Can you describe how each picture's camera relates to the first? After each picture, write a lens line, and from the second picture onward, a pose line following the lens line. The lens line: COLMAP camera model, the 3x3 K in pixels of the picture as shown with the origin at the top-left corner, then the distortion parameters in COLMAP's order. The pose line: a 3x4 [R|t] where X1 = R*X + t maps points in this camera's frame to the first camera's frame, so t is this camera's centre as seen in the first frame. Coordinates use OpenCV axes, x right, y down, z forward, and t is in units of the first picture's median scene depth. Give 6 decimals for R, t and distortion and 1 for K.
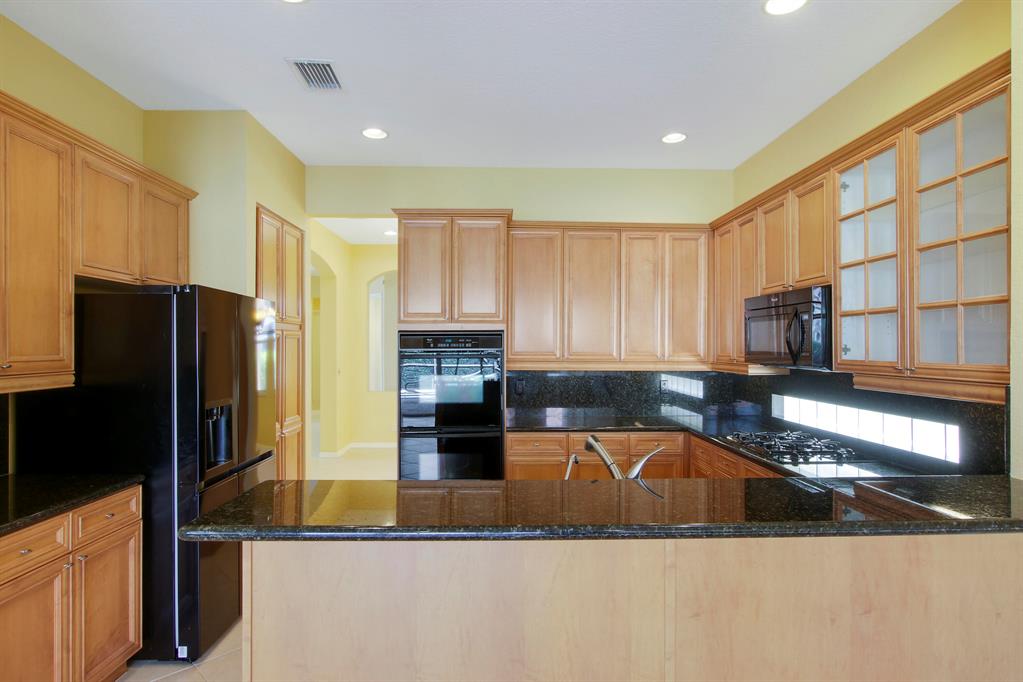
lens RADIAL K [[539.8, 0, 513.4], [0, 539.8, 352.2], [0, 0, 1]] dist [-0.025360, 0.004923]
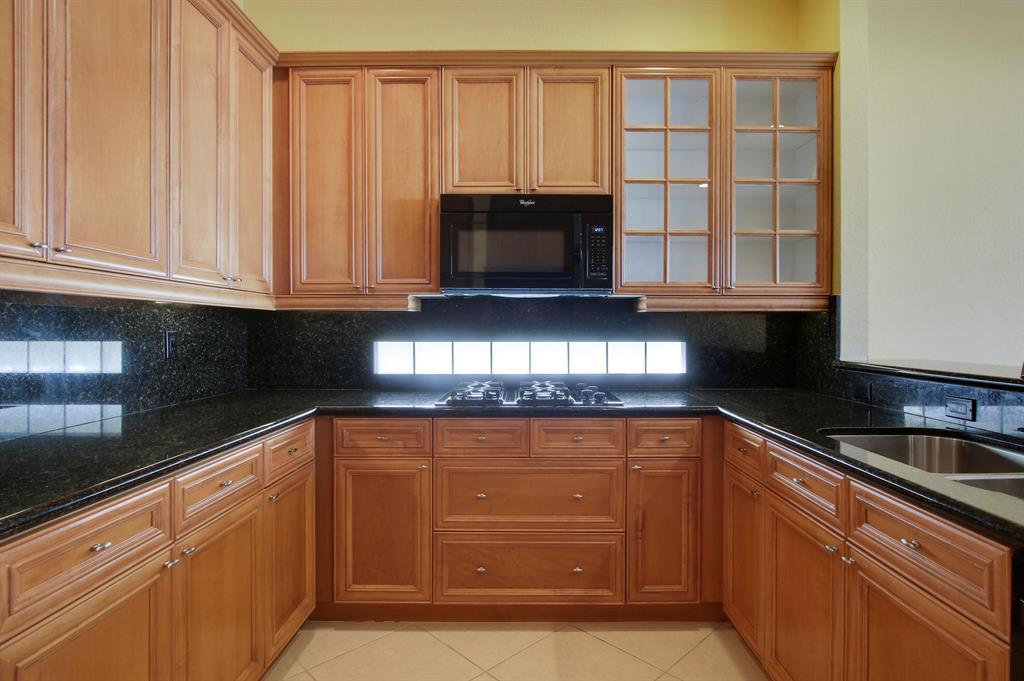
lens RADIAL K [[540.4, 0, 516.1], [0, 540.4, 337.4], [0, 0, 1]] dist [-0.025360, 0.004923]
pose [[0.040690, -0.020095, 0.998970, -0.312243], [0.007075, 0.999778, 0.019823, 0.085826], [-0.999147, 0.006261, 0.040823, 1.122822]]
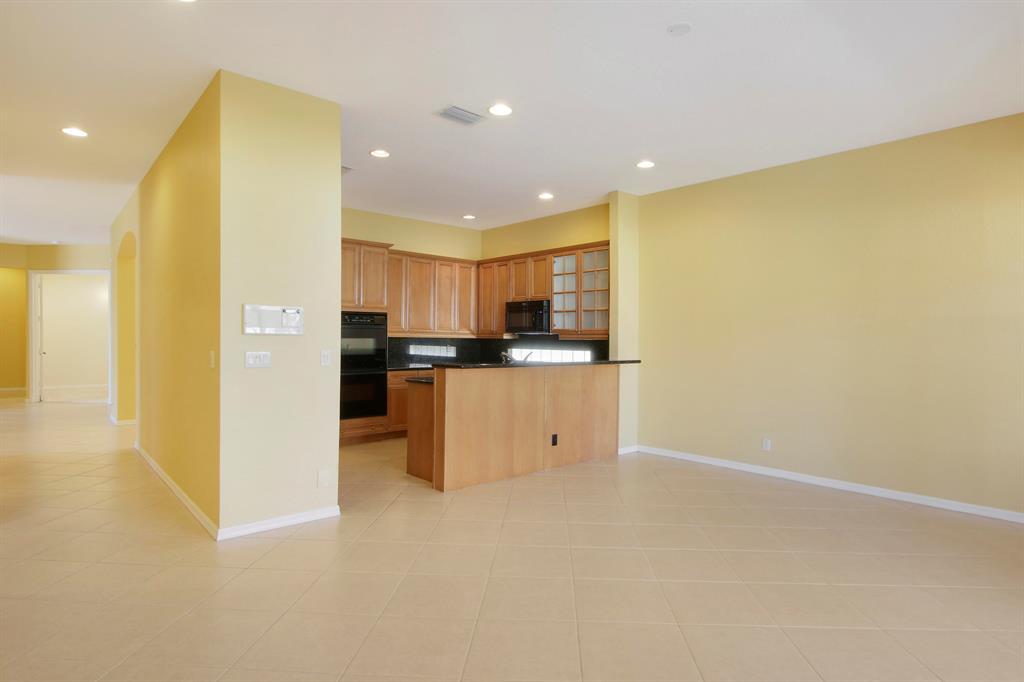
lens RADIAL K [[540.4, 0, 519.7], [0, 540.4, 338.9], [0, 0, 1]] dist [-0.025360, 0.004923]
pose [[0.756757, 0.004991, 0.653677, -1.194372], [-0.002715, 0.999986, -0.004492, 0.072549], [-0.653691, 0.001624, 0.756760, -0.854102]]
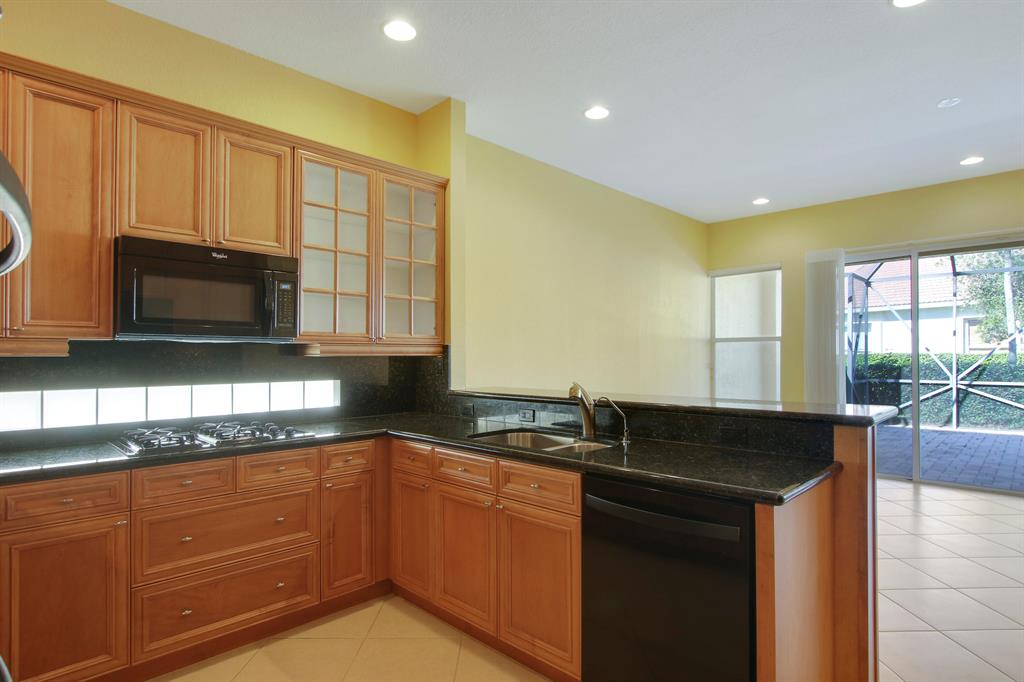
lens RADIAL K [[540.4, 0, 518.0], [0, 540.4, 342.6], [0, 0, 1]] dist [-0.025360, 0.004923]
pose [[-0.689330, 0.017556, 0.724235, -0.456207], [0.007767, 0.999828, -0.016844, 0.055579], [-0.724406, -0.005985, -0.689348, 1.398115]]
